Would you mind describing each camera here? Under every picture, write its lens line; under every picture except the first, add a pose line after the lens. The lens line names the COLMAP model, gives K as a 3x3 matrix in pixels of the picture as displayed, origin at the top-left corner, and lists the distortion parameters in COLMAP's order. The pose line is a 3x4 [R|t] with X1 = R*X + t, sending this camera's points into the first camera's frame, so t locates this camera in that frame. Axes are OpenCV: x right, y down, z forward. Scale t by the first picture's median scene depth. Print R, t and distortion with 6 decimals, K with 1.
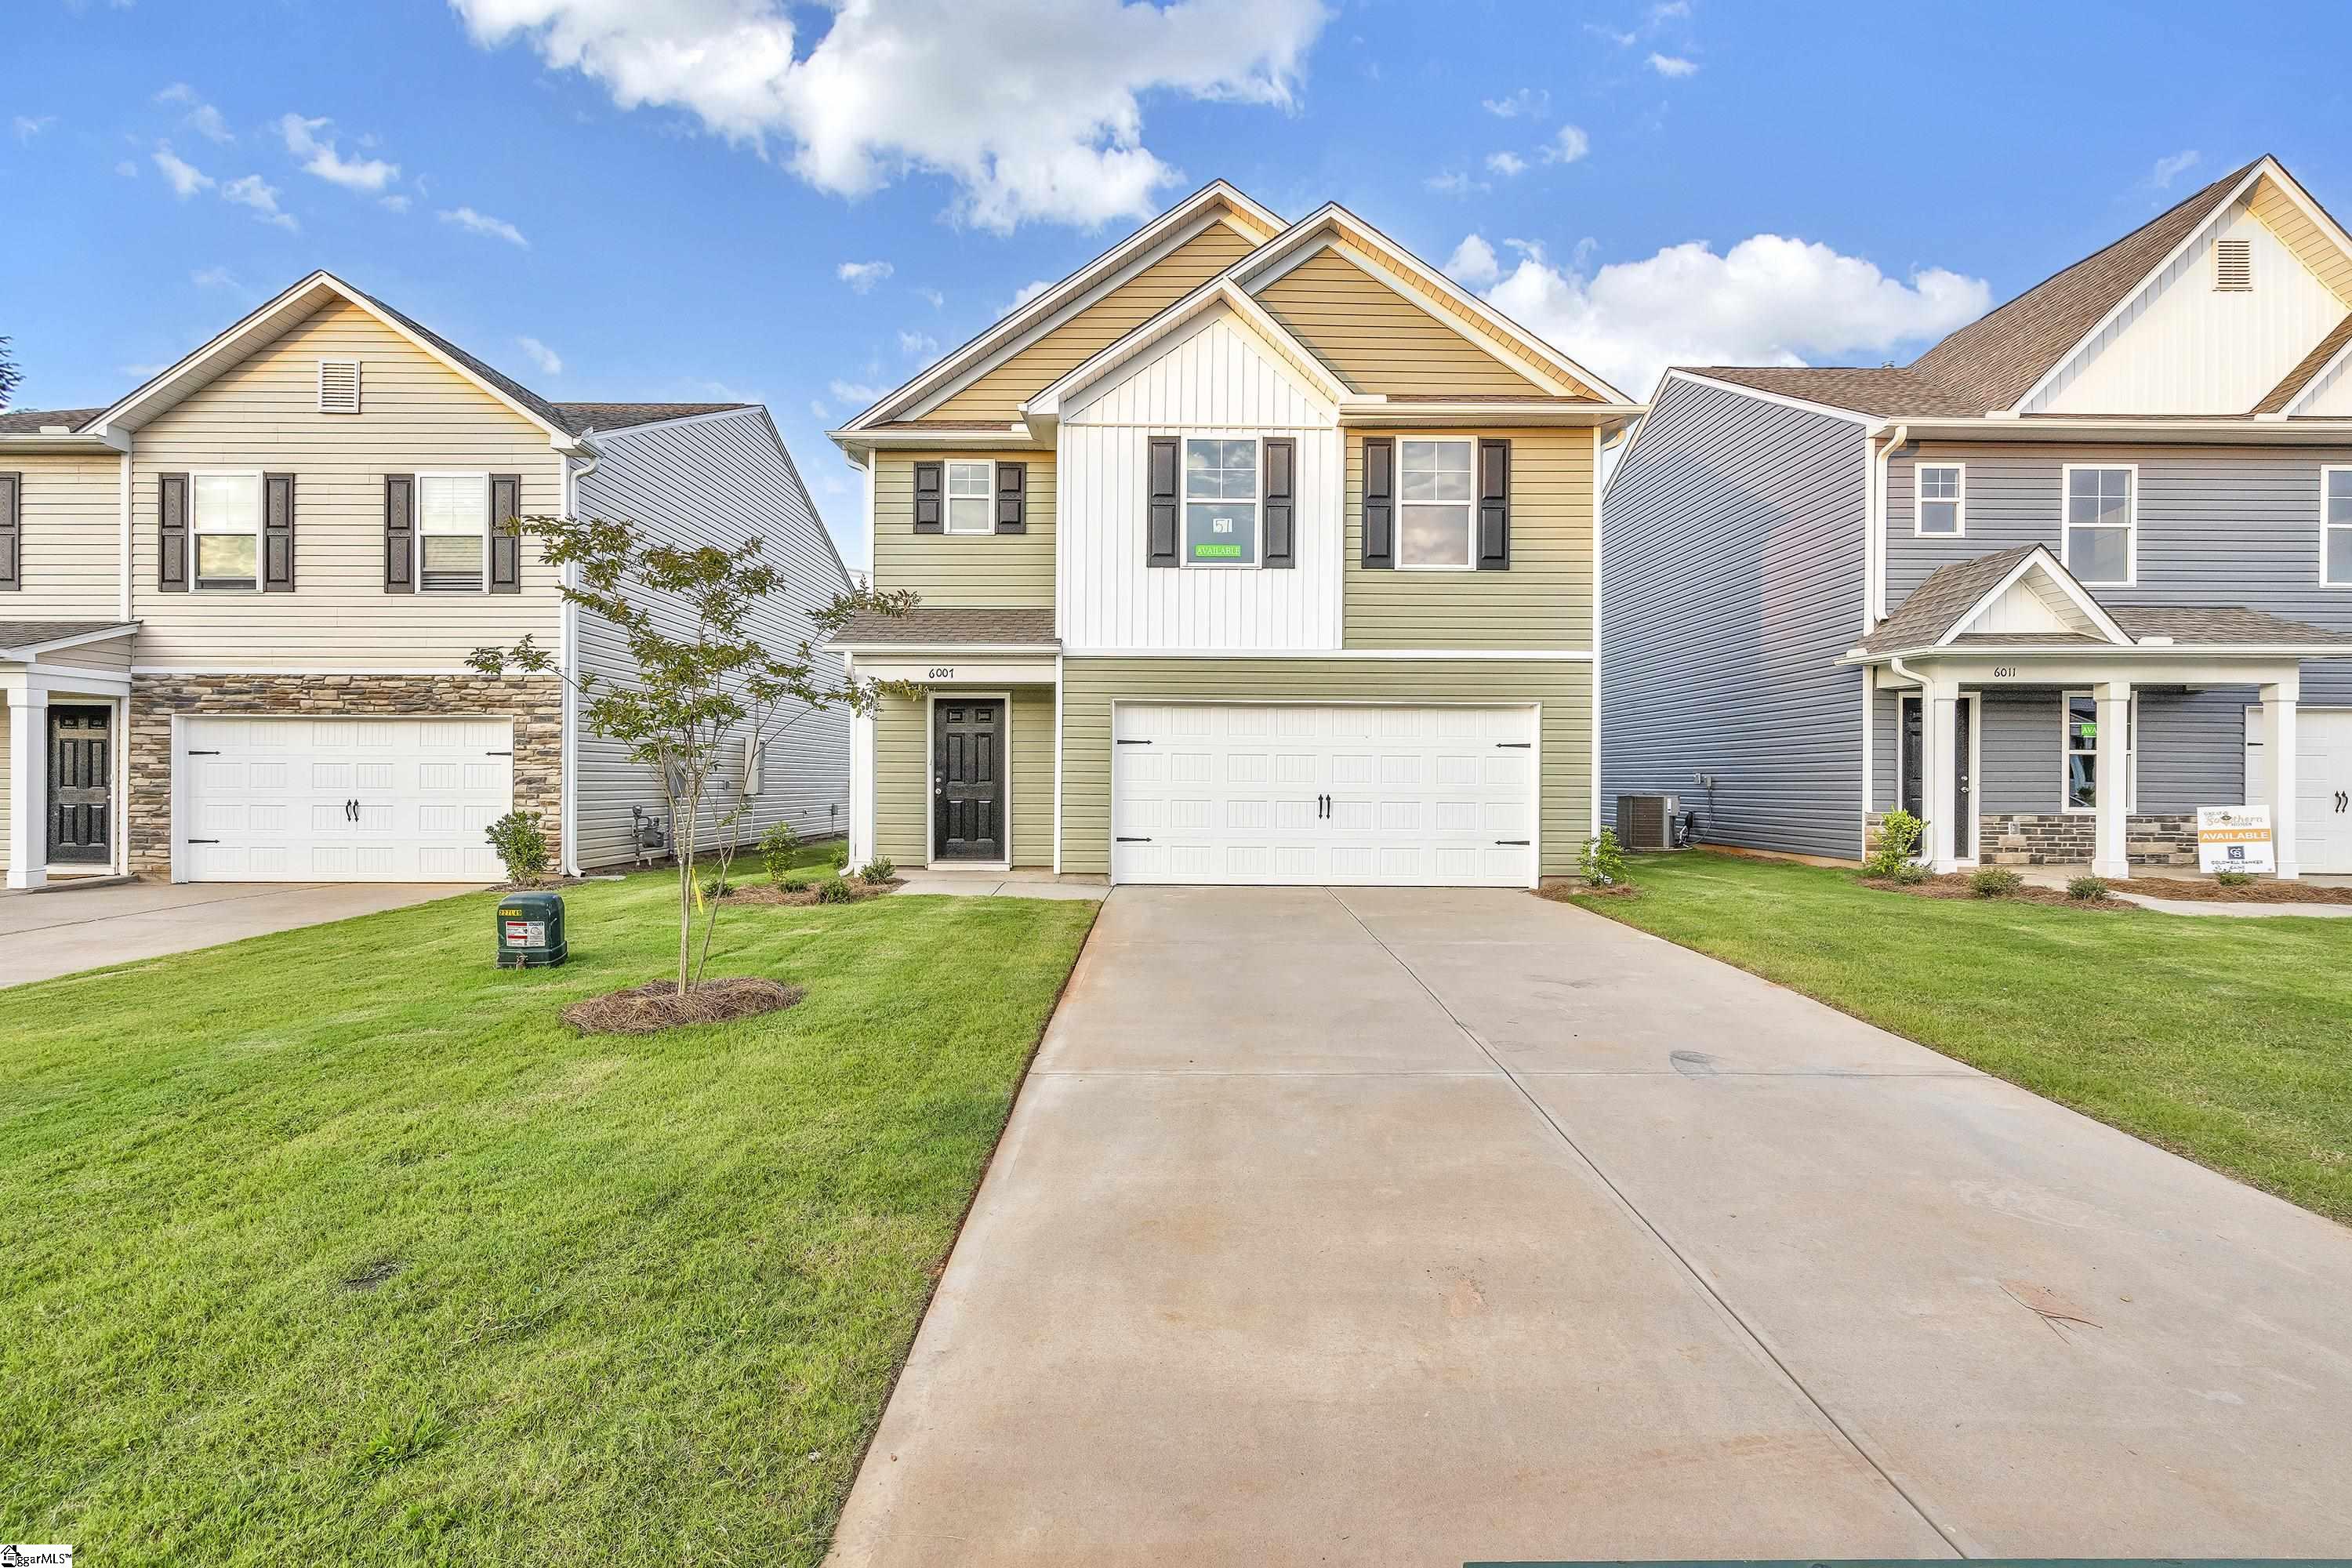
lens RADIAL K [[1057.7, 0, 1172.7], [0, 1057.7, 784.9], [0, 0, 1]] dist [-0.004189, 0.001919]
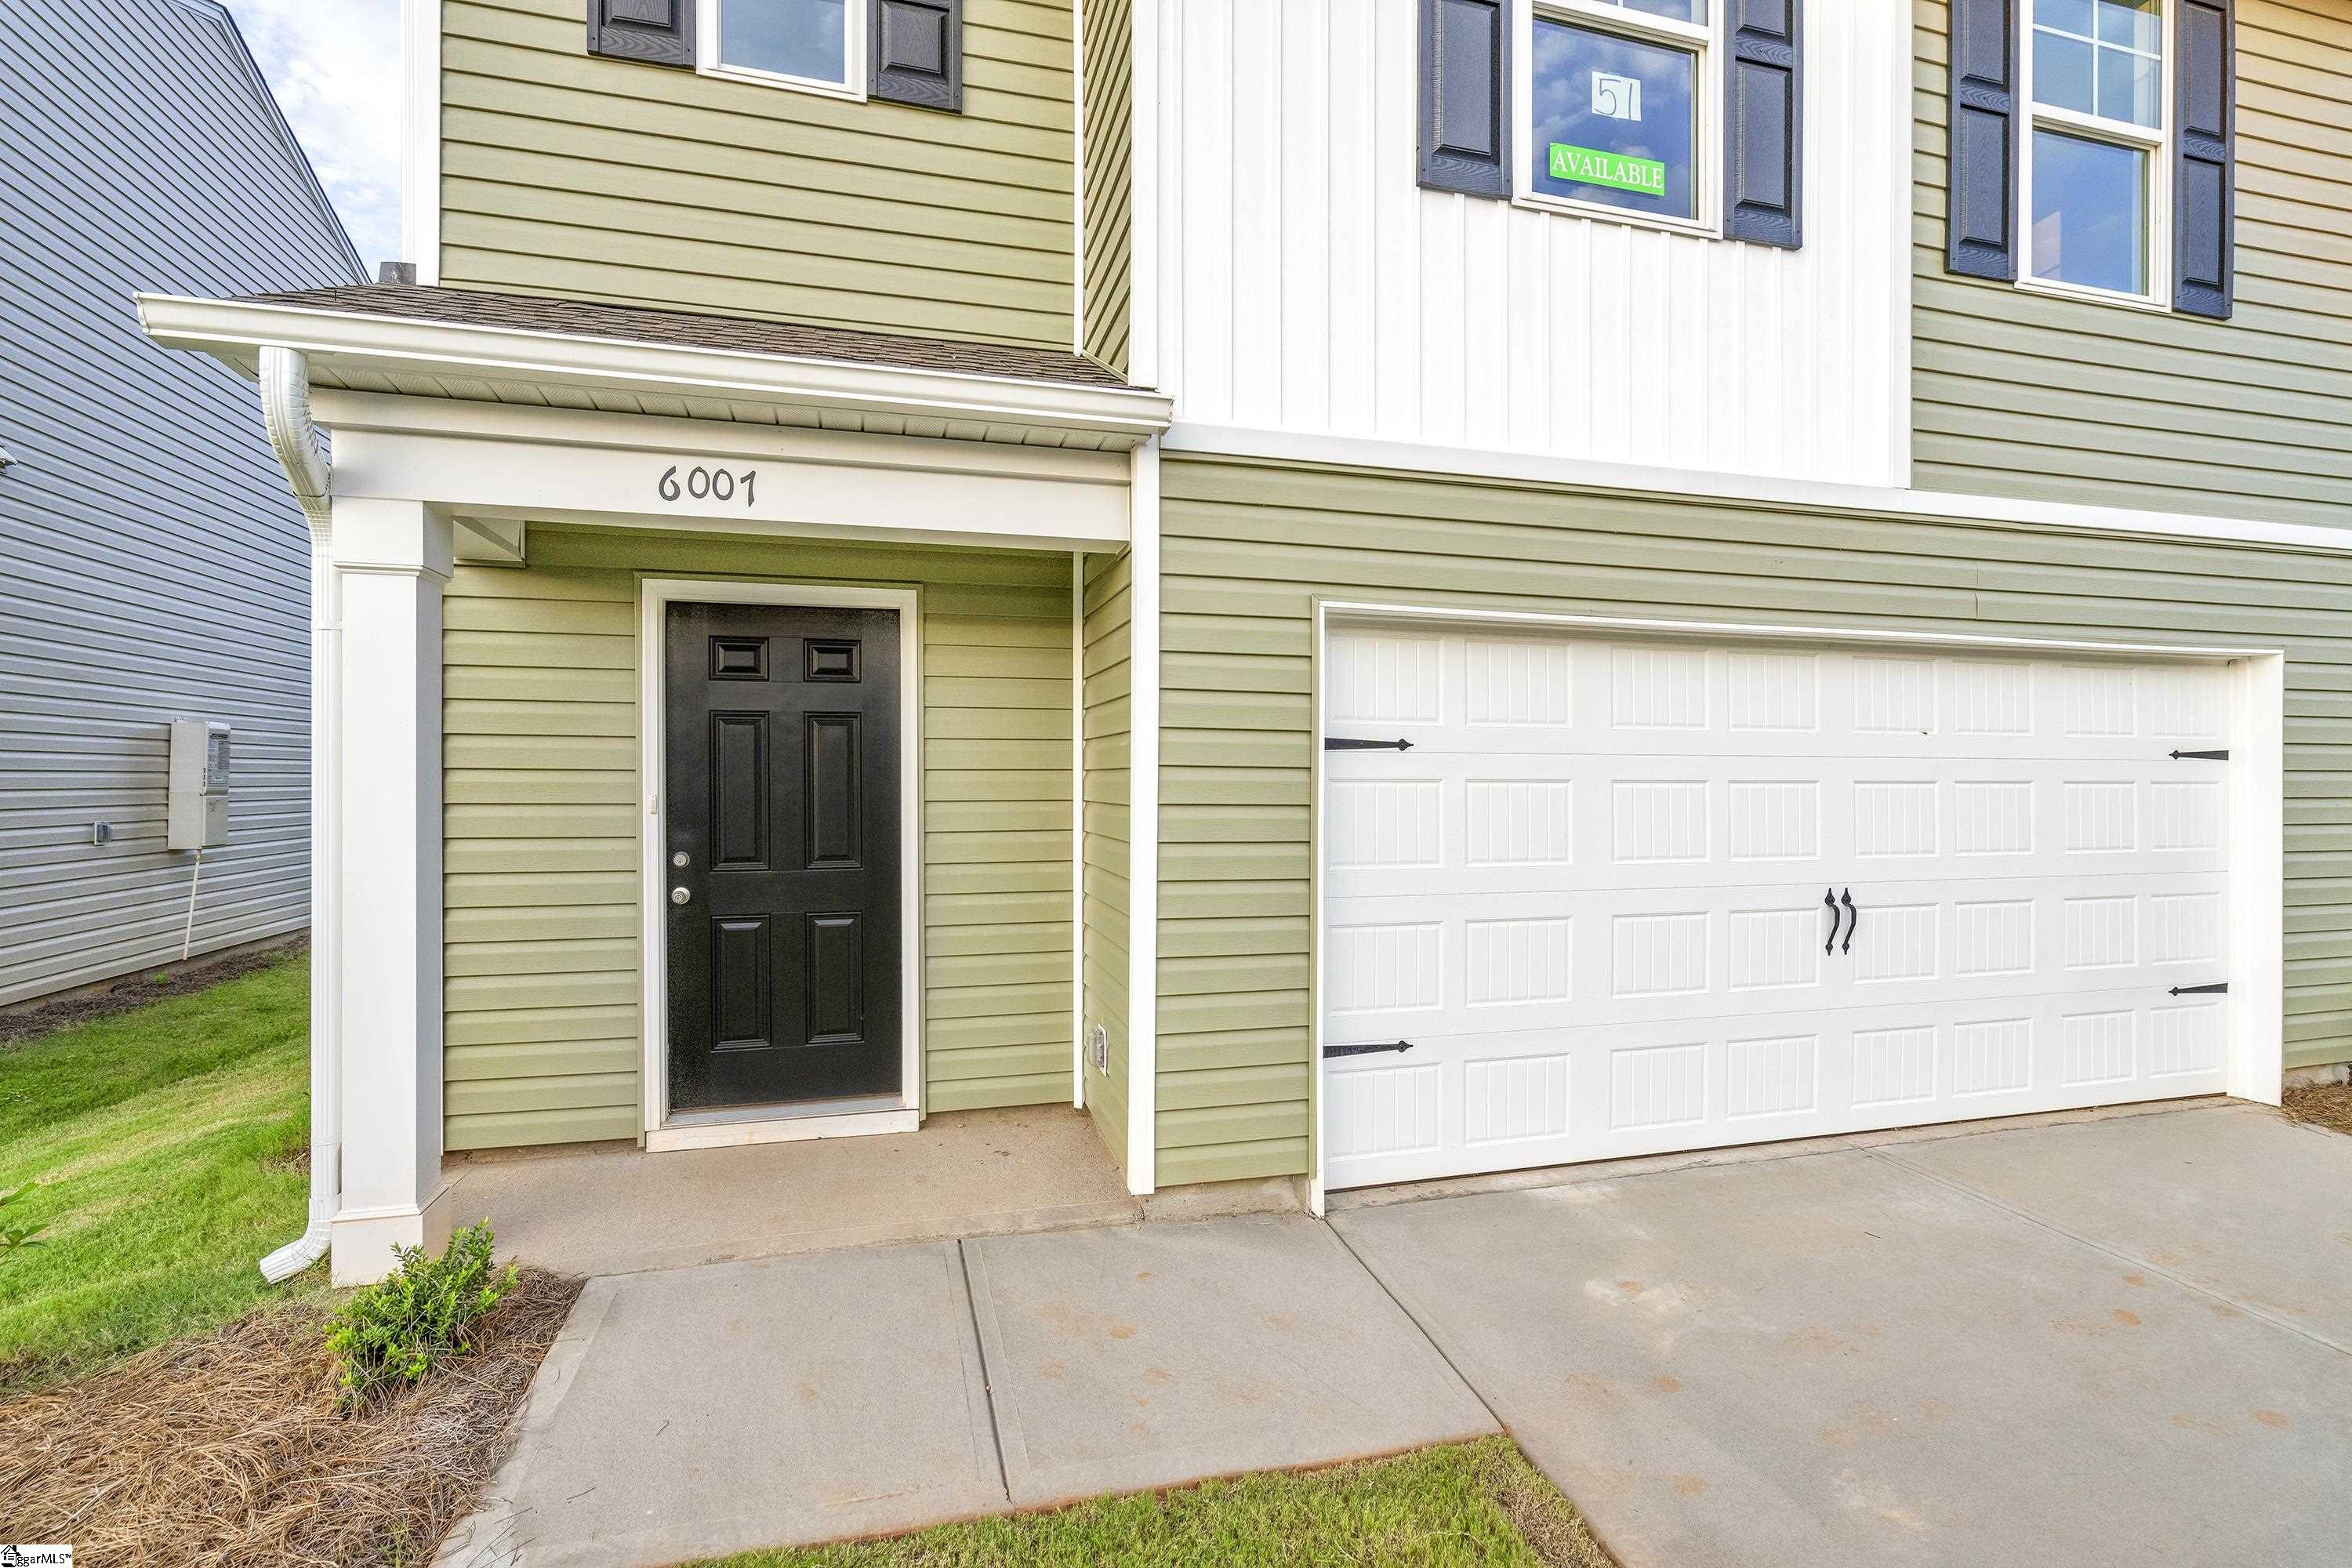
lens RADIAL K [[1057.7, 0, 1182.4], [0, 1057.7, 772.4], [0, 0, 1]] dist [-0.004189, 0.001919]
pose [[0.963718, -0.005632, 0.266863, -0.175379], [0.004209, 0.999974, 0.005902, -0.034618], [-0.266889, -0.004565, 0.963716, 0.712827]]
